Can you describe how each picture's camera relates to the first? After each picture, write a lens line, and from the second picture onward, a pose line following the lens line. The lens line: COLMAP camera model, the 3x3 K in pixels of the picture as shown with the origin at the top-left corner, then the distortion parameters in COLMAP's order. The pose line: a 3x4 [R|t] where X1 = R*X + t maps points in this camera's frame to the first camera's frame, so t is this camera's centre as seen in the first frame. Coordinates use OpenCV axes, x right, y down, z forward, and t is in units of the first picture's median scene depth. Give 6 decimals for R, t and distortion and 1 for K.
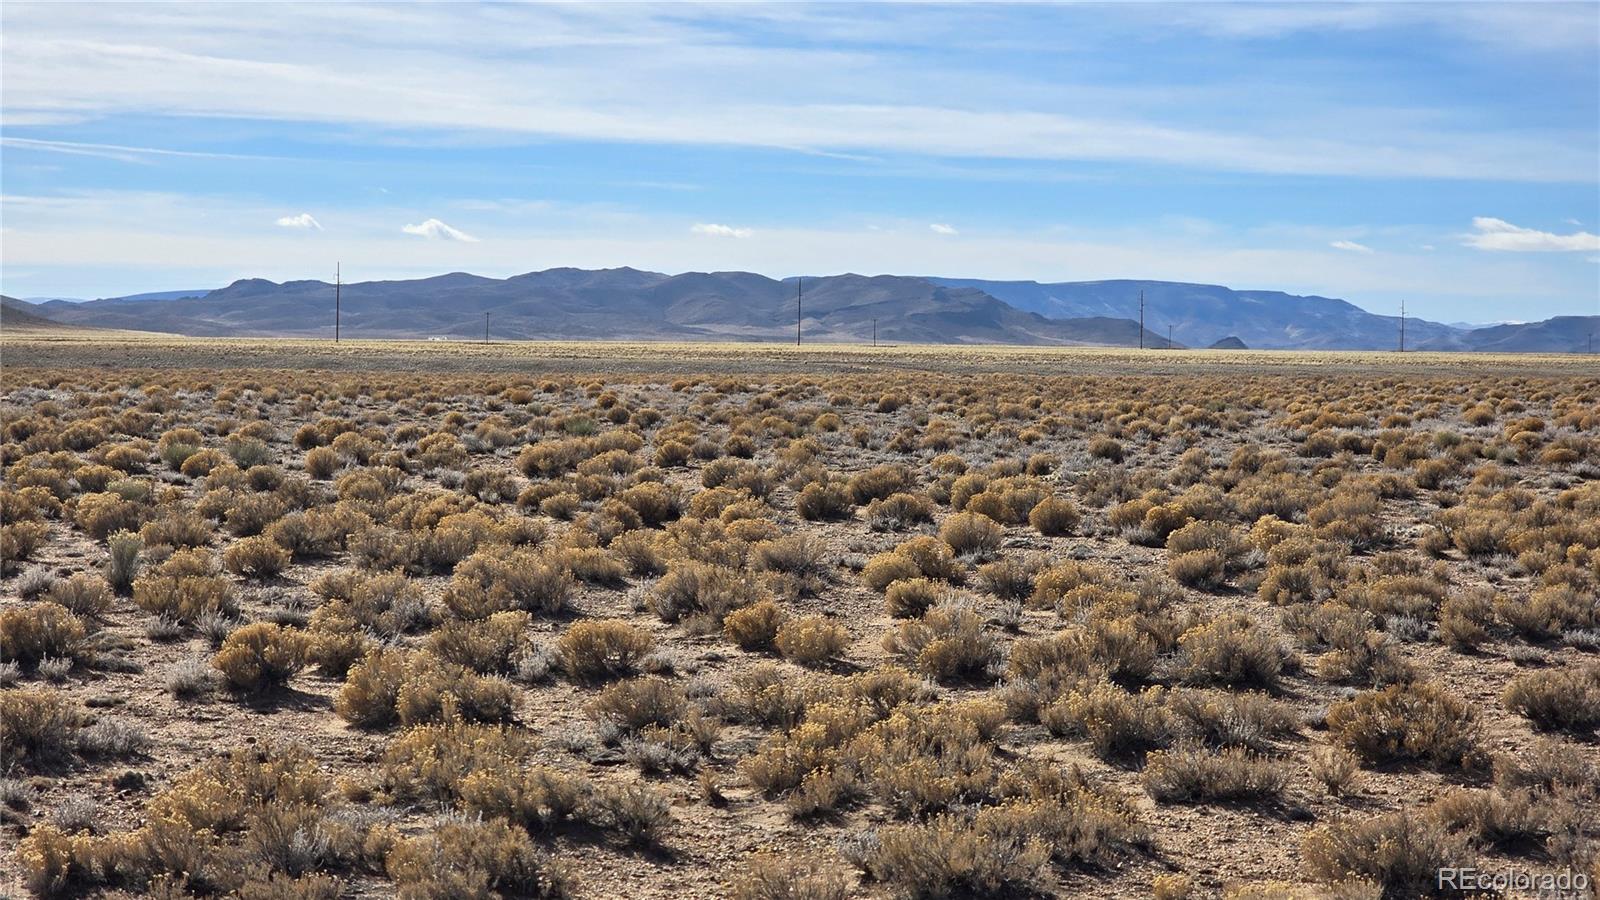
lens RADIAL K [[3020.7, 0, 802.6], [0, 3020.7, 458.0], [0, 0, 1]] dist [0.188479, 0.000000]
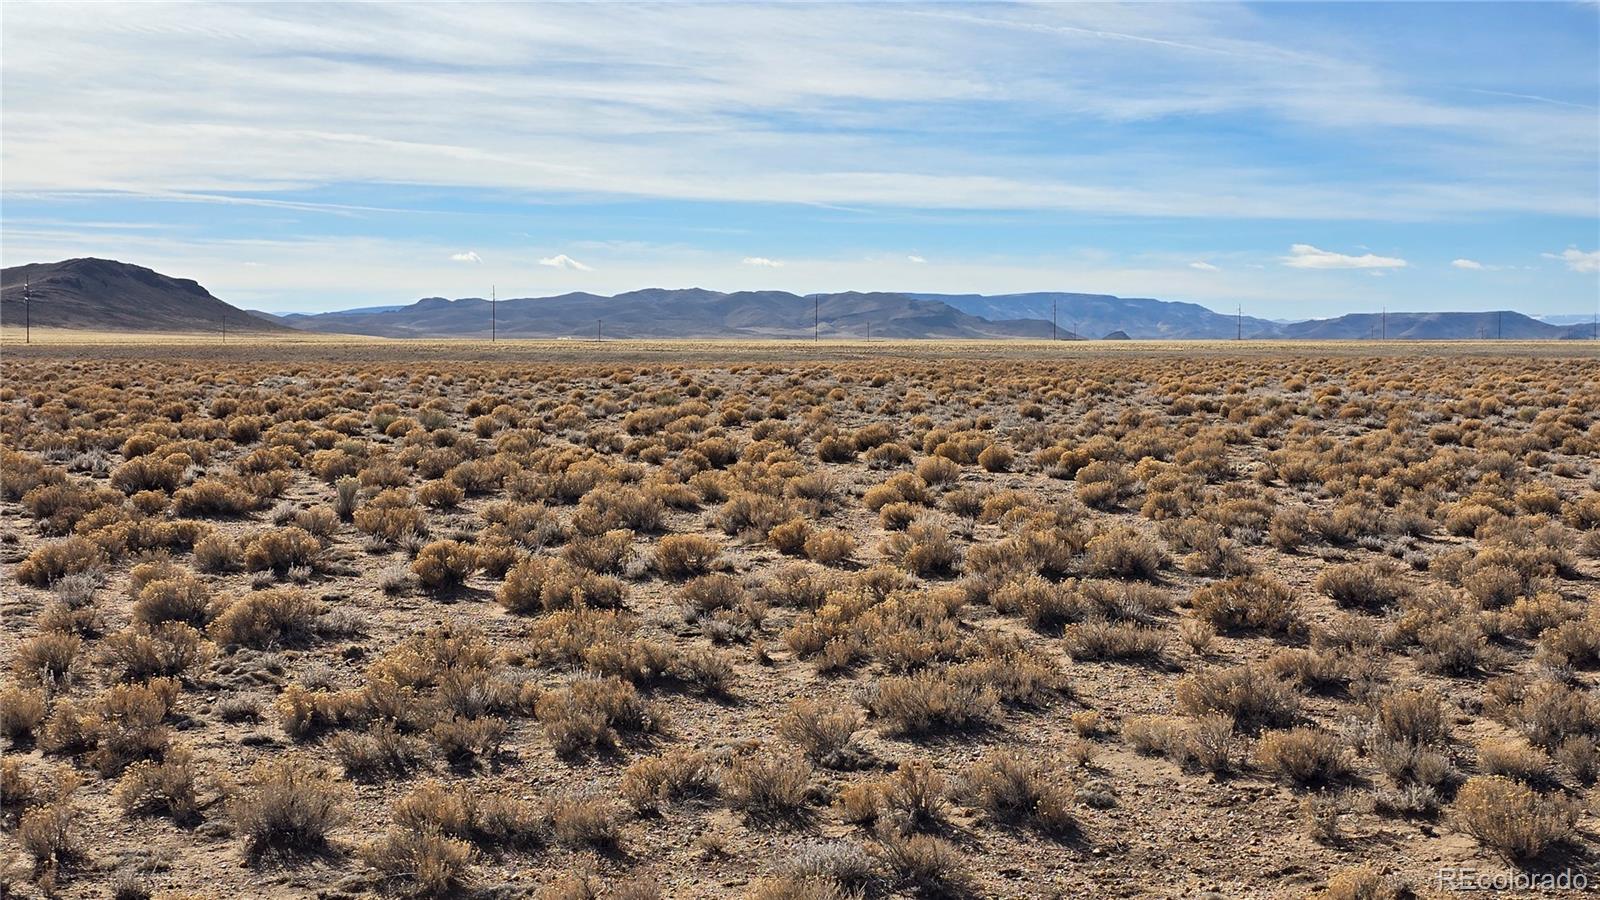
lens RADIAL K [[993.7, 0, 850.5], [0, 993.7, 513.7], [0, 0, 1]] dist [0.020662, 0.010472]
pose [[0.998969, -0.016506, 0.042300, -0.006767], [0.011425, 0.992988, 0.117660, -0.011282], [-0.043945, -0.117055, 0.992153, 0.532576]]
